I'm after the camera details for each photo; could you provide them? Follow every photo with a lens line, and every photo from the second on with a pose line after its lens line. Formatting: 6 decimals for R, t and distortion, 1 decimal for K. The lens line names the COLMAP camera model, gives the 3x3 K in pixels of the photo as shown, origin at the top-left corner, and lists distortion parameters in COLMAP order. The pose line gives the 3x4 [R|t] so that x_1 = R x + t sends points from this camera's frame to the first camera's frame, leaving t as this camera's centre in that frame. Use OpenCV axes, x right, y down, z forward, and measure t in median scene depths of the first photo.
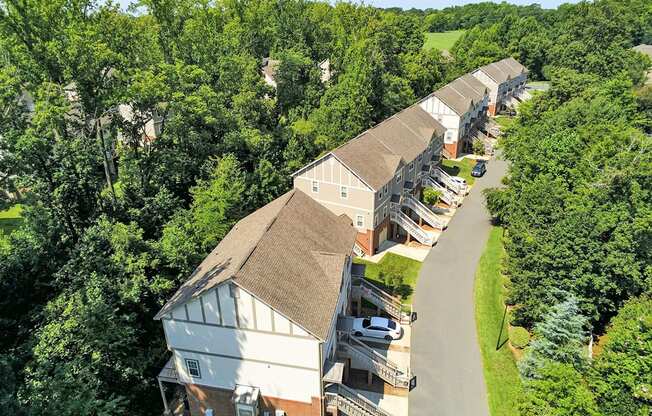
lens RADIAL K [[437.9, 0, 326.0], [0, 437.9, 208.0], [0, 0, 1]] dist [0.005769, -0.000981]
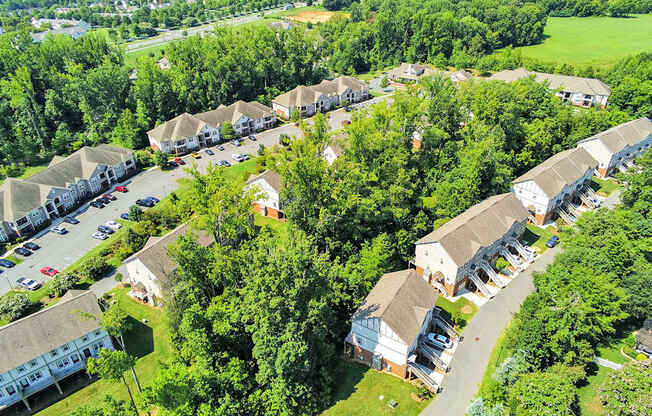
lens RADIAL K [[437.9, 0, 326.0], [0, 437.9, 208.0], [0, 0, 1]] dist [0.005769, -0.000981]
pose [[0.941977, 0.177433, -0.284950, 0.085552], [-0.143045, 0.980128, 0.137434, -0.560958], [0.303673, -0.088699, 0.948639, -1.109633]]
